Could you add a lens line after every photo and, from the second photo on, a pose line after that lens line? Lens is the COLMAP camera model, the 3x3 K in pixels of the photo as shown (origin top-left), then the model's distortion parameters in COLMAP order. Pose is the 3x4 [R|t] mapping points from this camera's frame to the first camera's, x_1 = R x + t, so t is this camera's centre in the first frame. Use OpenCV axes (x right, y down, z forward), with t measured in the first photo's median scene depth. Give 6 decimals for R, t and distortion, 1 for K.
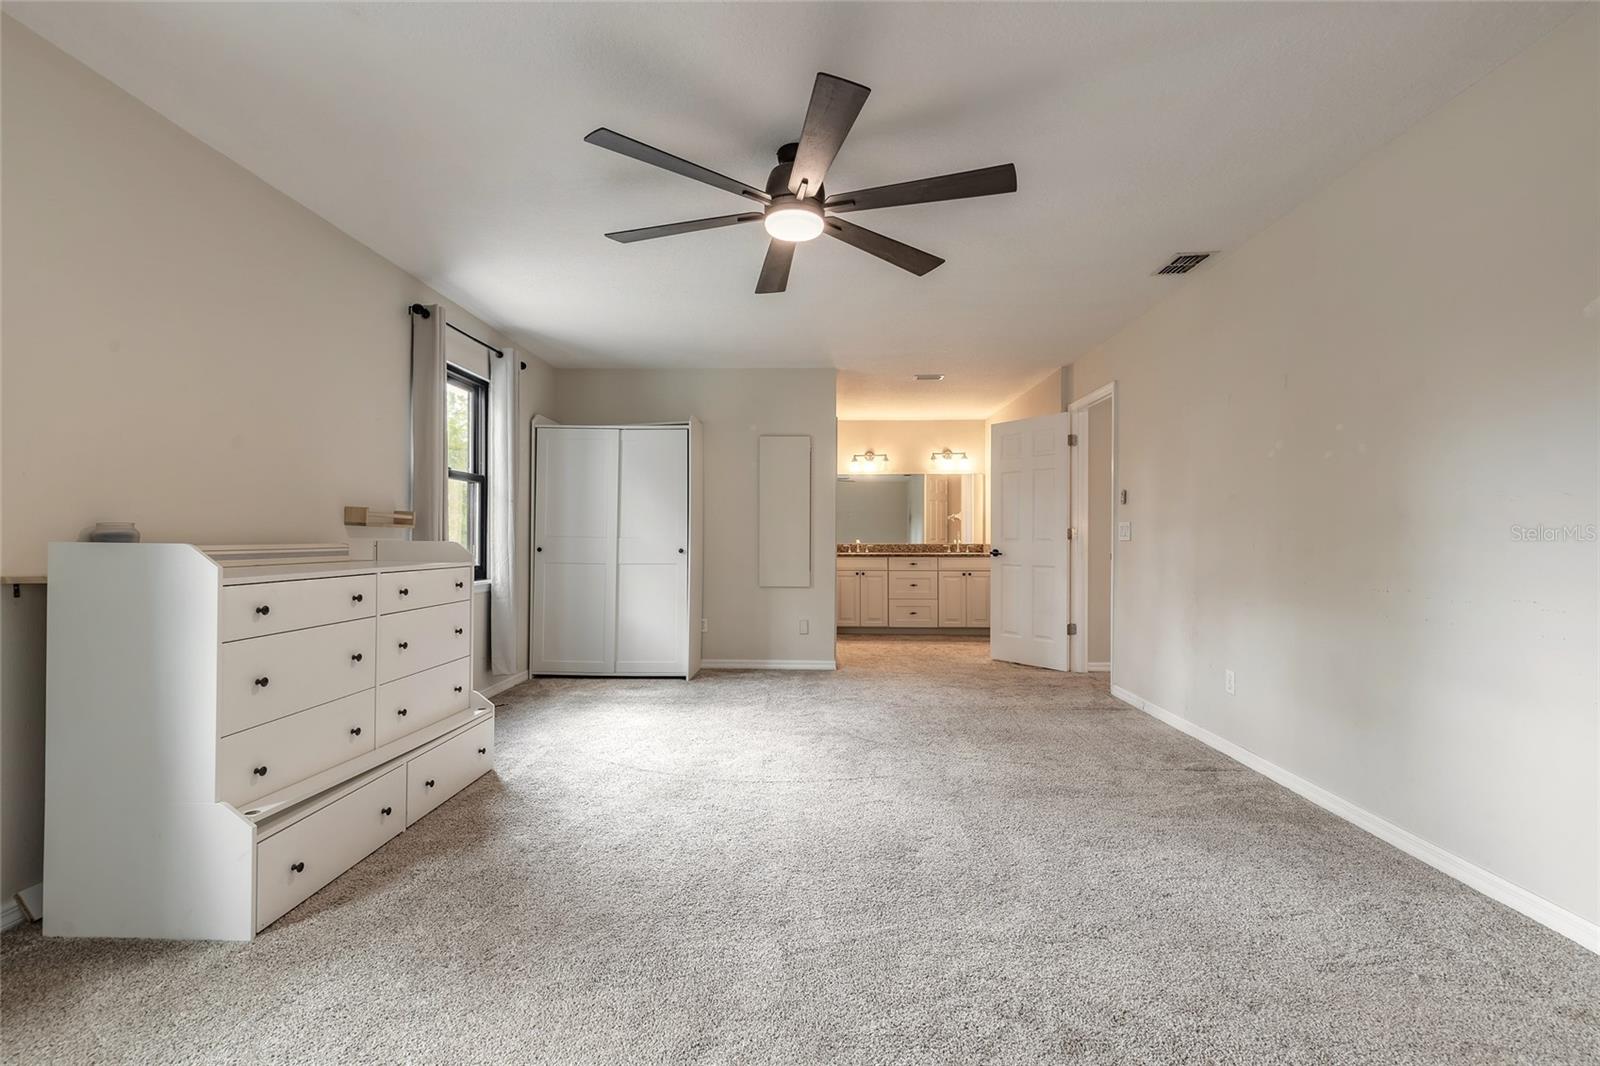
lens RADIAL K [[719.4, 0, 789.2], [0, 719.4, 536.4], [0, 0, 1]] dist [0.007651, -0.002377]
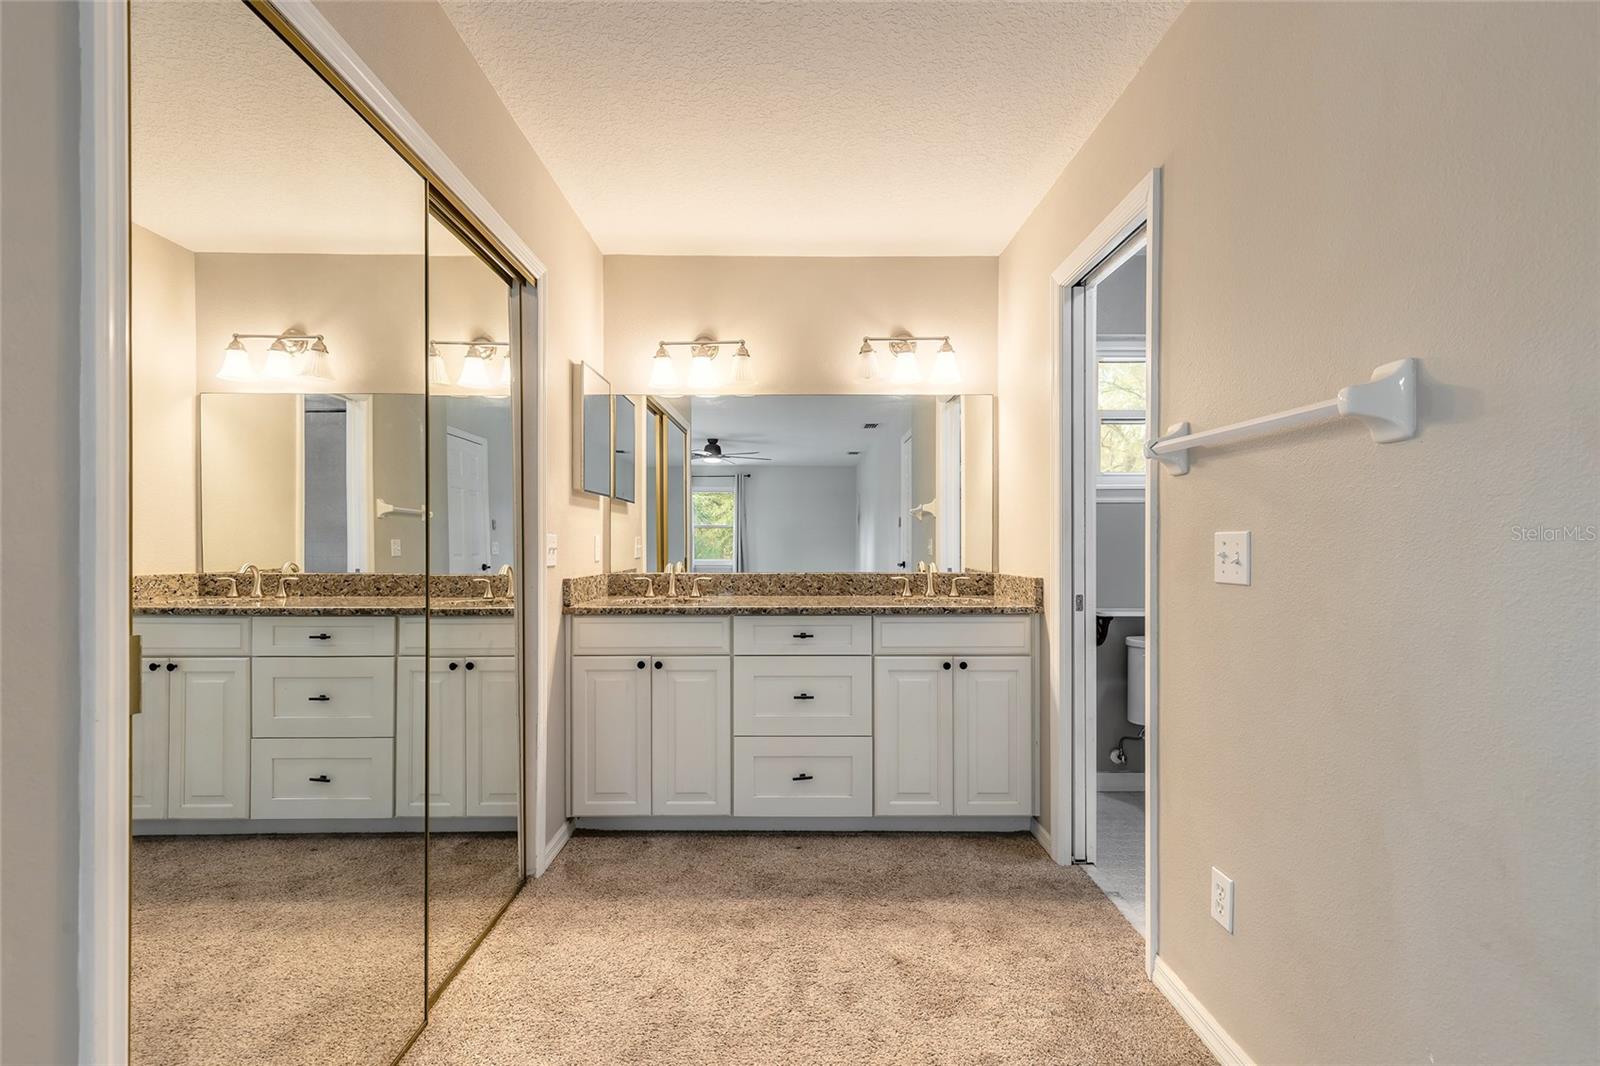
lens RADIAL K [[719.4, 0, 807.0], [0, 719.4, 536.3], [0, 0, 1]] dist [0.007651, -0.002377]
pose [[0.998115, 0.002000, 0.061343, 0.144969], [-0.001664, 0.999983, -0.005519, -0.007579], [-0.061353, 0.005406, 0.998101, 0.617553]]
